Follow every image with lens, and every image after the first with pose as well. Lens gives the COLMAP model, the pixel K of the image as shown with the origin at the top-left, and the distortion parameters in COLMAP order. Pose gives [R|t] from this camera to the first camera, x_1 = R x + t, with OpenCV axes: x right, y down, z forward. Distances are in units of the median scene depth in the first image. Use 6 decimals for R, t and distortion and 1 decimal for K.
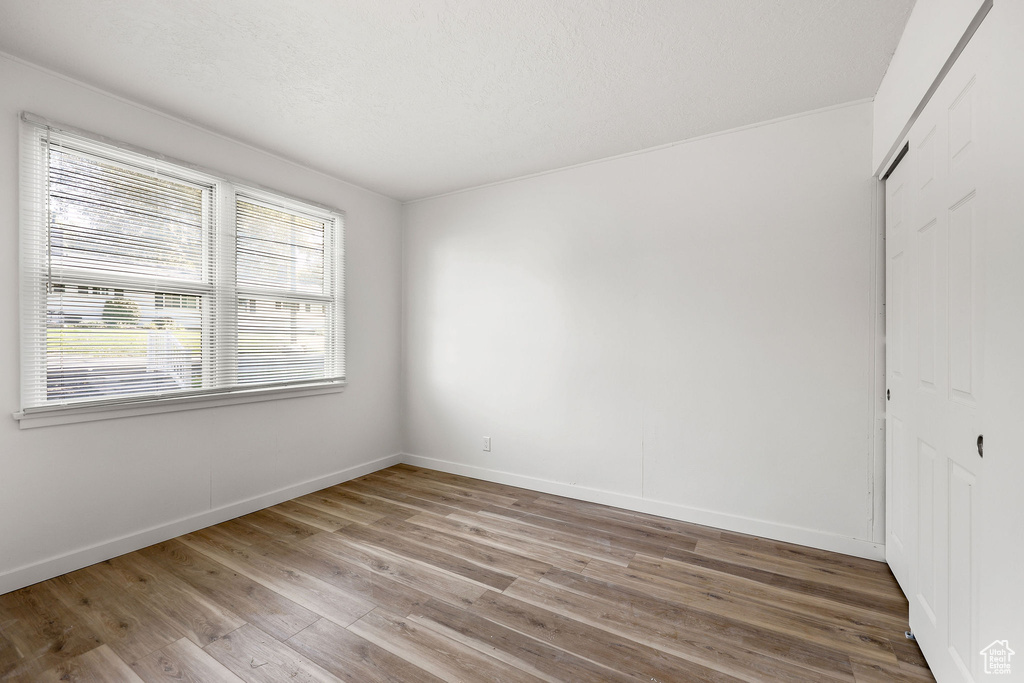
lens RADIAL K [[424.4, 0, 512.4], [0, 424.4, 343.3], [0, 0, 1]] dist [-0.000413, -0.000142]
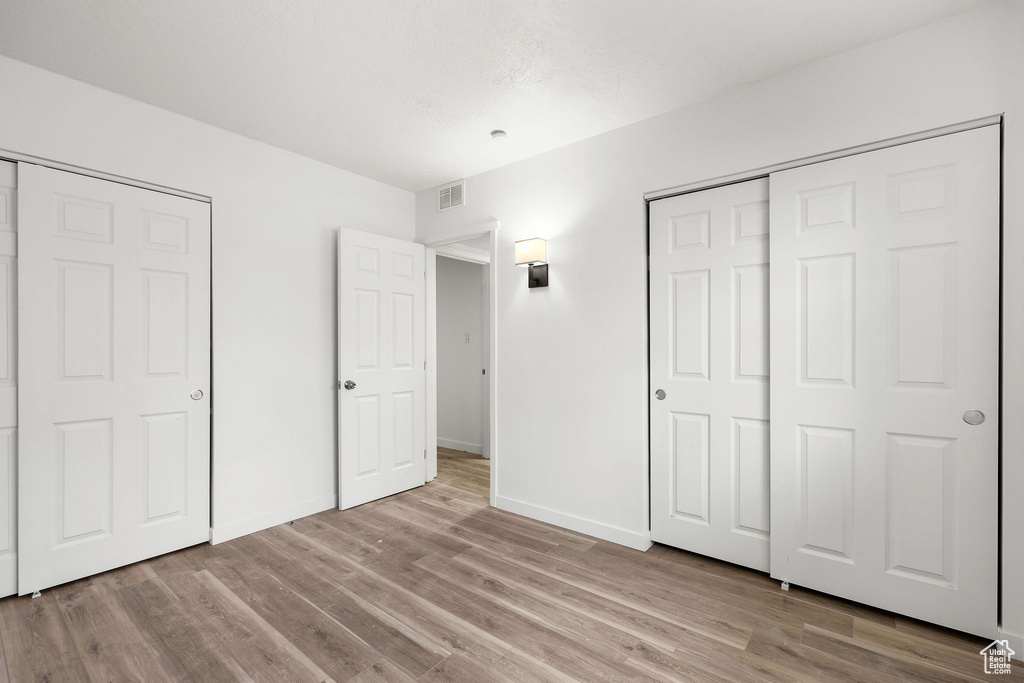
lens RADIAL K [[434.7, 0, 518.0], [0, 434.7, 343.3], [0, 0, 1]] dist [0.000275, 0.000267]
pose [[-0.993355, -0.004044, 0.115016, -0.519257], [-0.004349, 0.999988, -0.002401, -0.014690], [-0.115005, -0.002886, -0.993361, 1.998356]]
